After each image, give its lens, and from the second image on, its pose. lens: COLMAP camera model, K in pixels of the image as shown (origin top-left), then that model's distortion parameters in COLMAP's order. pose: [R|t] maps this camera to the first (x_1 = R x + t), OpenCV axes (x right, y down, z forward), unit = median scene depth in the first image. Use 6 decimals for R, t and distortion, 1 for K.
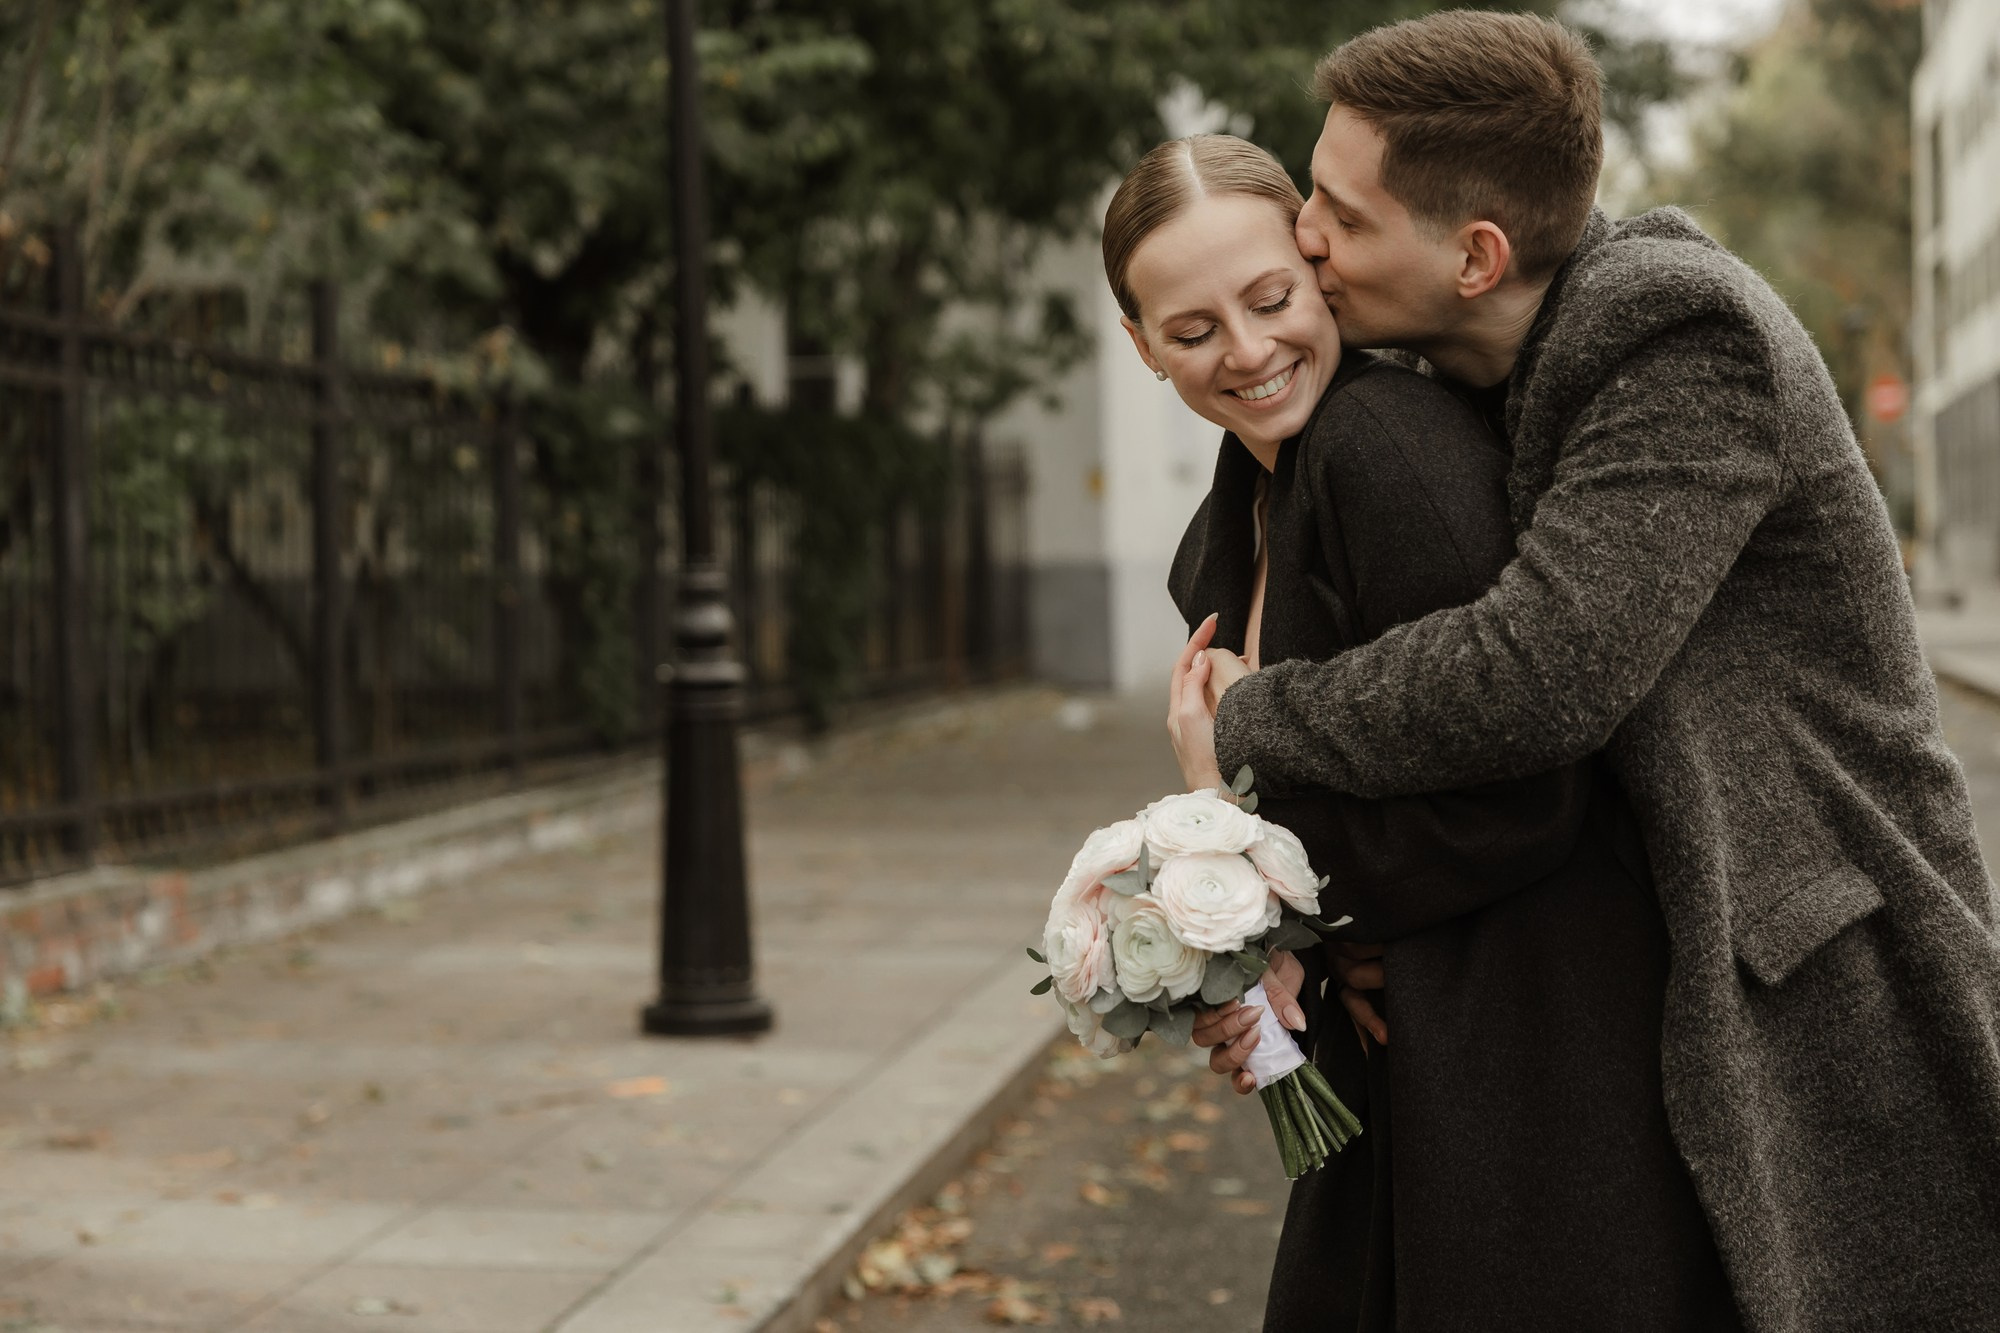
lens RADIAL K [[3466.1, 0, 999.7], [0, 3466.1, 659.0], [0, 0, 1]] dist [0.047962, 0.000000]
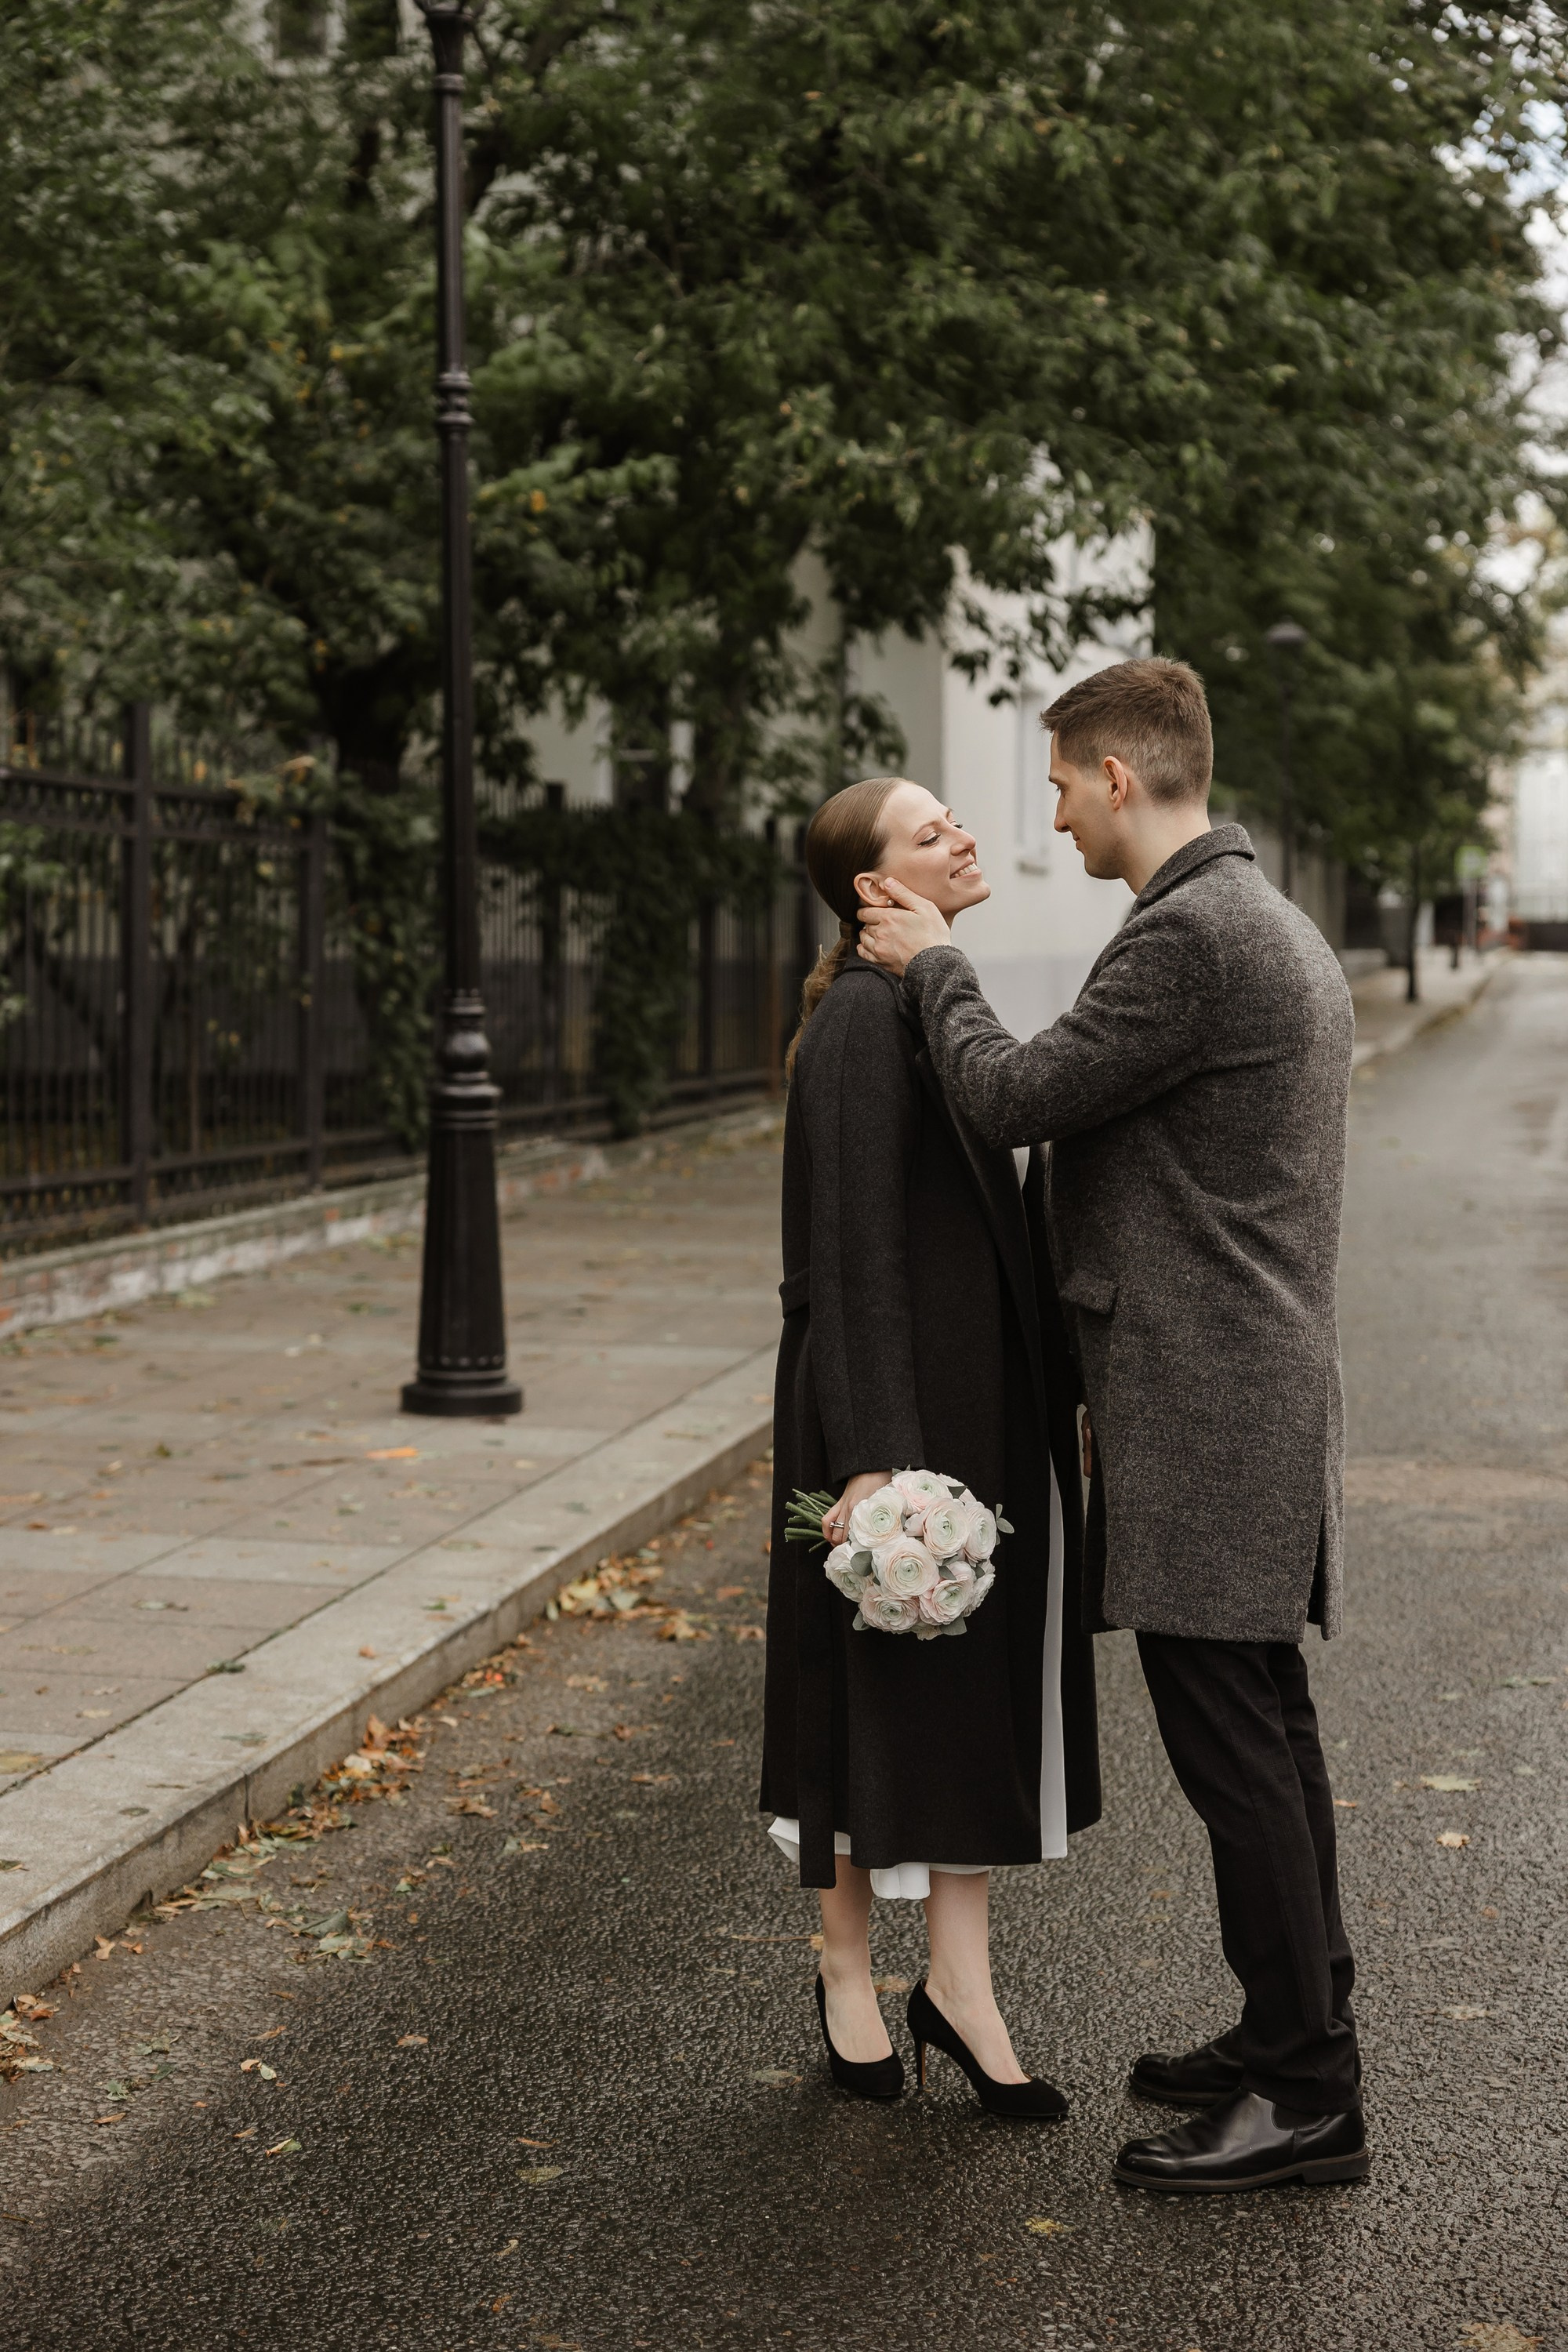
lens RADIAL K [[3815.8, 0, 775.2], [0, 3815.8, 1195.9], [0, 0, 1]] dist [0.018969, 0.000000]
pose [[0.999382, 0.023693, -0.025976, 0.041043], [-0.022690, 0.999011, 0.038239, -0.009709], [0.026856, -0.037626, 0.998931, -0.195823]]
